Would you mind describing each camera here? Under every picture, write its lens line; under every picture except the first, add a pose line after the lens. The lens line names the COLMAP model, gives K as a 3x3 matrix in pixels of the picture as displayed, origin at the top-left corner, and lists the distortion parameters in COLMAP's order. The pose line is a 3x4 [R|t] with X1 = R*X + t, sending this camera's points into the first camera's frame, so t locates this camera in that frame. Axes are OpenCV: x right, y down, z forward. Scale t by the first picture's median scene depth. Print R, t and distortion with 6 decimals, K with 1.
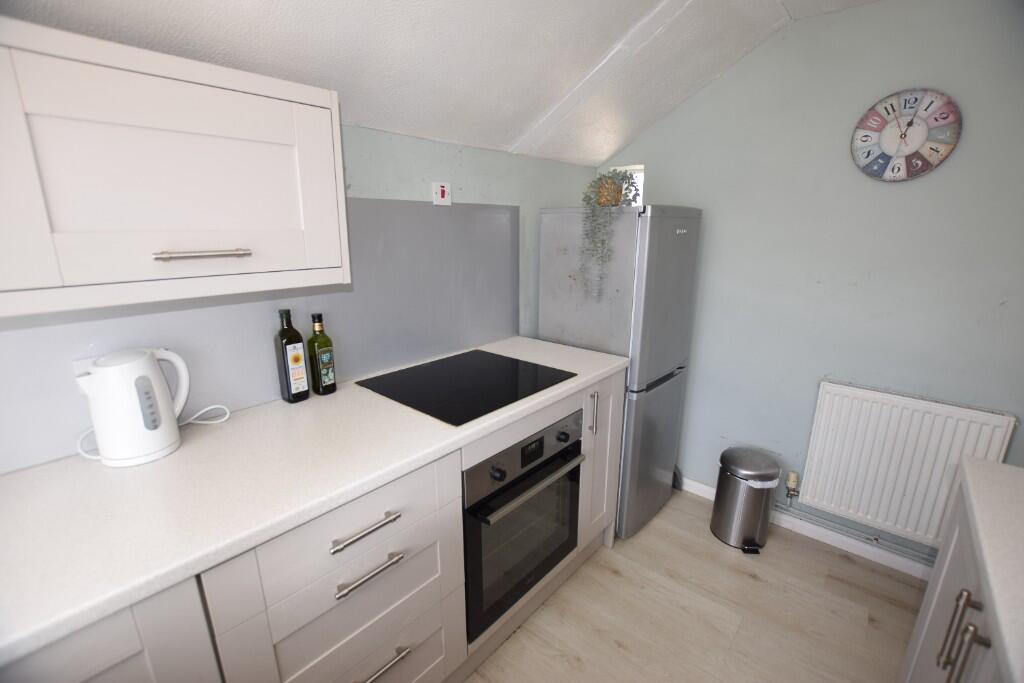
lens RADIAL K [[453.6, 0, 511.2], [0, 453.6, 339.6], [0, 0, 1]] dist [-0.019775, 0.000725]
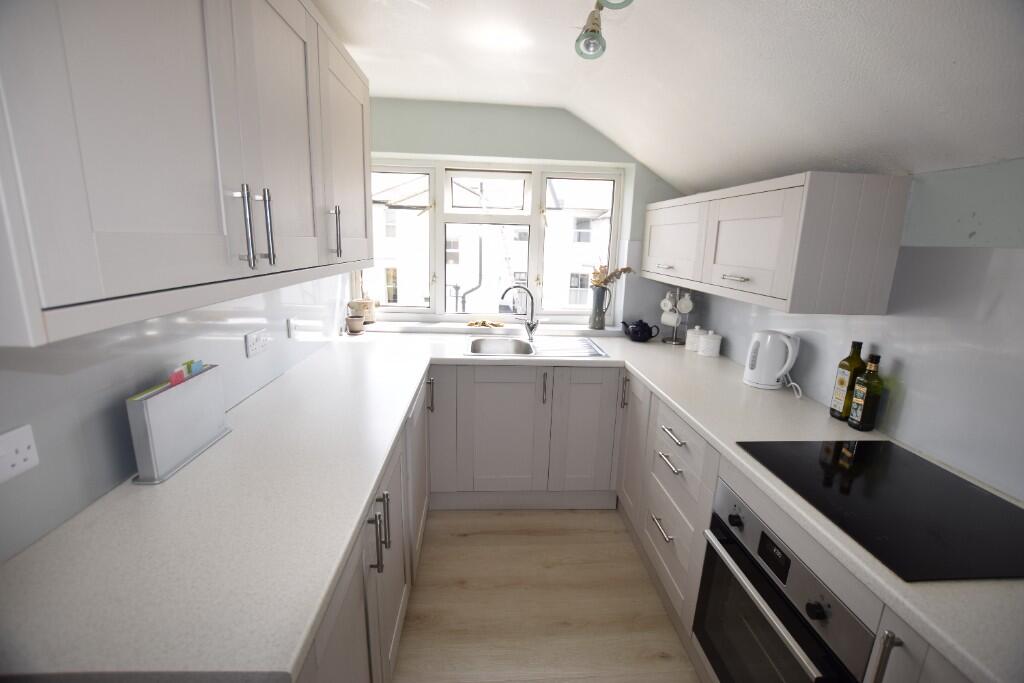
lens RADIAL K [[453.6, 0, 512.1], [0, 453.6, 344.2], [0, 0, 1]] dist [-0.019775, 0.000725]
pose [[-0.715503, 0.123659, -0.687578, 0.942302], [-0.217311, 0.895986, 0.387278, -0.314868], [0.663951, 0.426518, -0.614209, 1.105957]]
